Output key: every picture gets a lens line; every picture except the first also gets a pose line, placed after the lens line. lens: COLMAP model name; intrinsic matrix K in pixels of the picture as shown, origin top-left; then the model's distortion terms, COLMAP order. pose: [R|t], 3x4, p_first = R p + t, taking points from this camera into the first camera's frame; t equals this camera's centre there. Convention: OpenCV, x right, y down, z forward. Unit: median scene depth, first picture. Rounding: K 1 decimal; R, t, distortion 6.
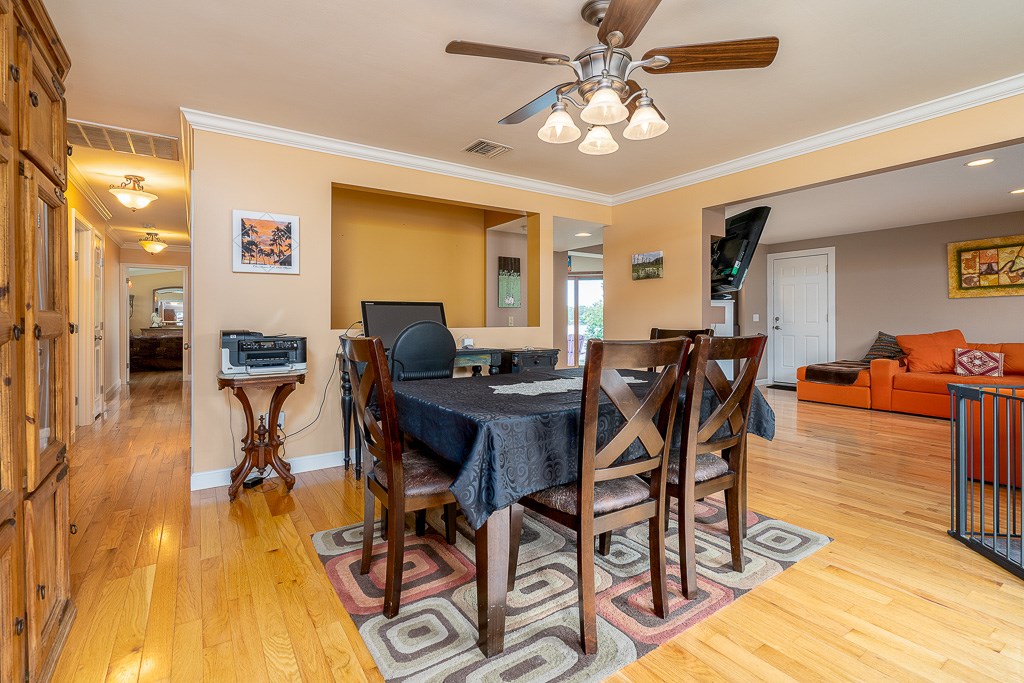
lens RADIAL K [[477.7, 0, 532.3], [0, 477.7, 306.8], [0, 0, 1]] dist [0.015211, 0.000107]
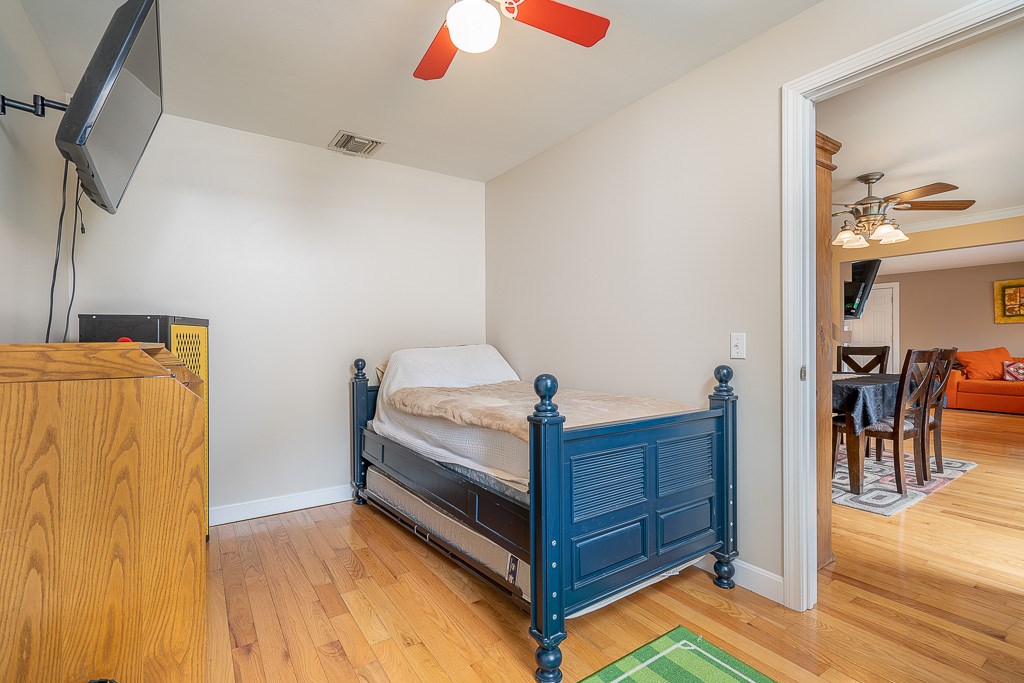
lens RADIAL K [[472.3, 0, 512.6], [0, 472.3, 334.0], [0, 0, 1]] dist [0.002016, 0.000069]
pose [[0.999867, 0.000290, -0.016337, -0.472266], [0.000014, 0.999826, 0.018629, -0.014594], [0.016339, -0.018627, 0.999693, -0.339237]]
